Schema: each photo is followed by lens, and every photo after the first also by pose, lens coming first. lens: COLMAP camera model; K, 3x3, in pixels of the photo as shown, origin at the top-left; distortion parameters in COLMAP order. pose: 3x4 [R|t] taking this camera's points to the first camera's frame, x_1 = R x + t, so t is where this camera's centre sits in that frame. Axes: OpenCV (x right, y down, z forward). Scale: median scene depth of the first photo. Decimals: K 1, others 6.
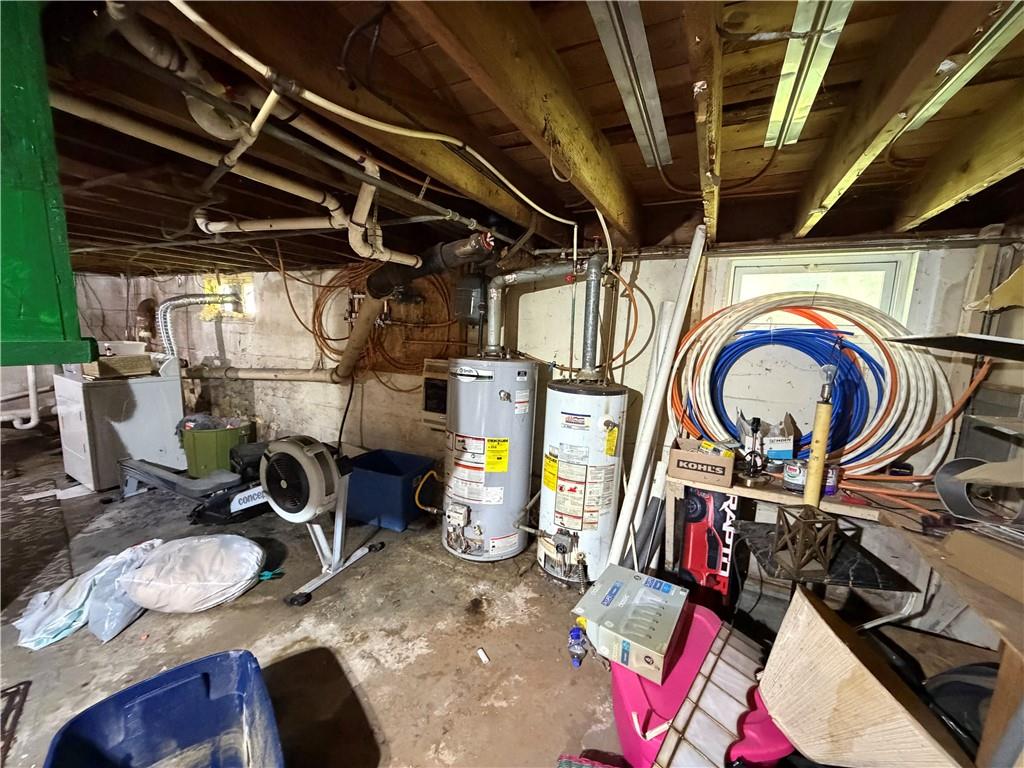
lens RADIAL K [[406.2, 0, 512.6], [0, 406.2, 385.3], [0, 0, 1]] dist [-0.000346, -0.000063]
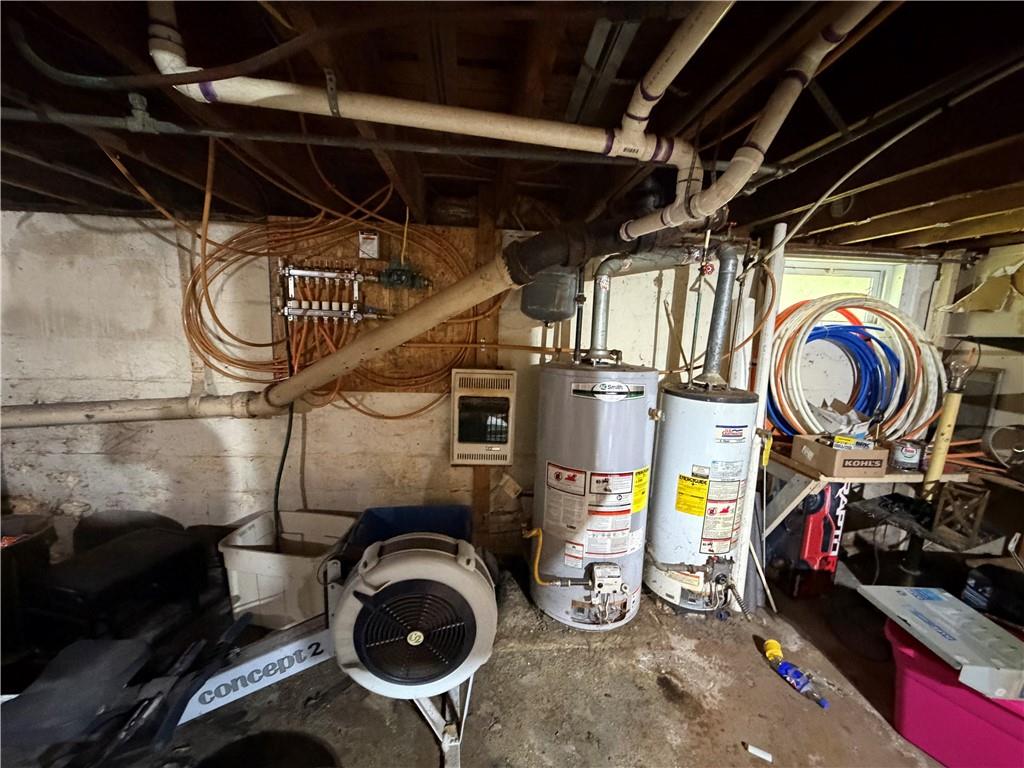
lens RADIAL K [[406.2, 0, 513.6], [0, 406.2, 384.9], [0, 0, 1]] dist [-0.000346, -0.000063]
pose [[0.854360, -0.087829, 0.512207, -0.644349], [0.069446, 0.996071, 0.054962, -0.092283], [-0.515021, -0.011386, 0.857102, 0.457741]]
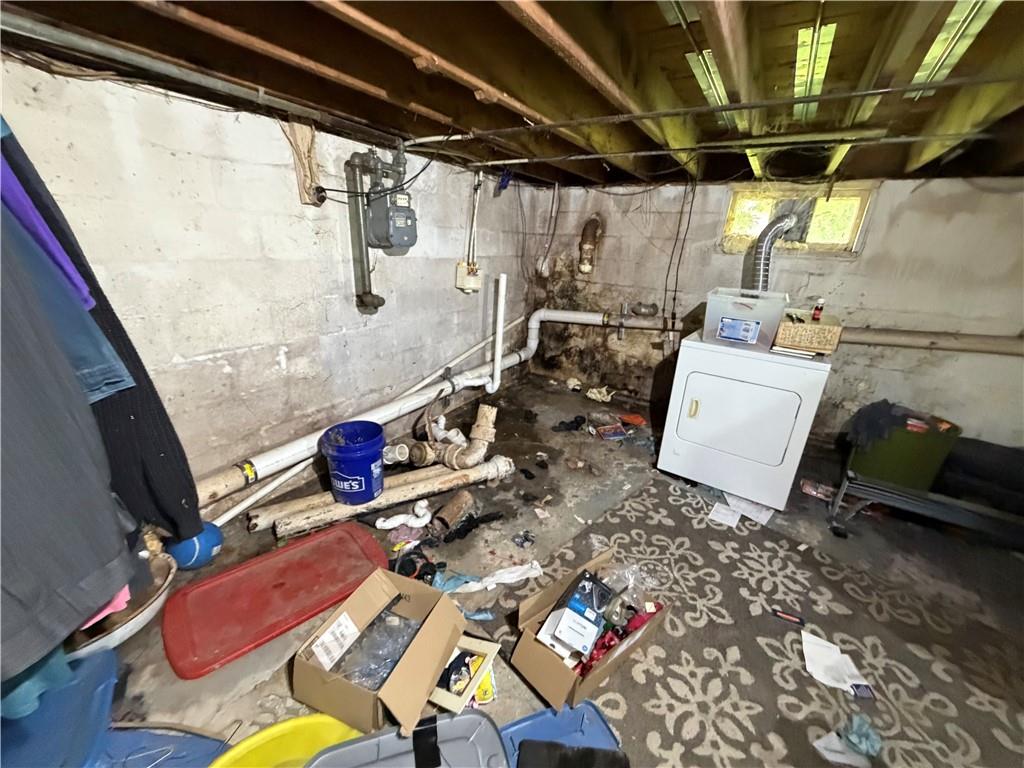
lens RADIAL K [[406.2, 0, 509.6], [0, 406.2, 386.8], [0, 0, 1]] dist [-0.000346, -0.000063]
pose [[0.993207, 0.045514, -0.107088, -2.074525], [-0.023259, 0.979409, 0.200541, -0.122066], [0.114010, -0.196688, 0.973815, 0.401847]]
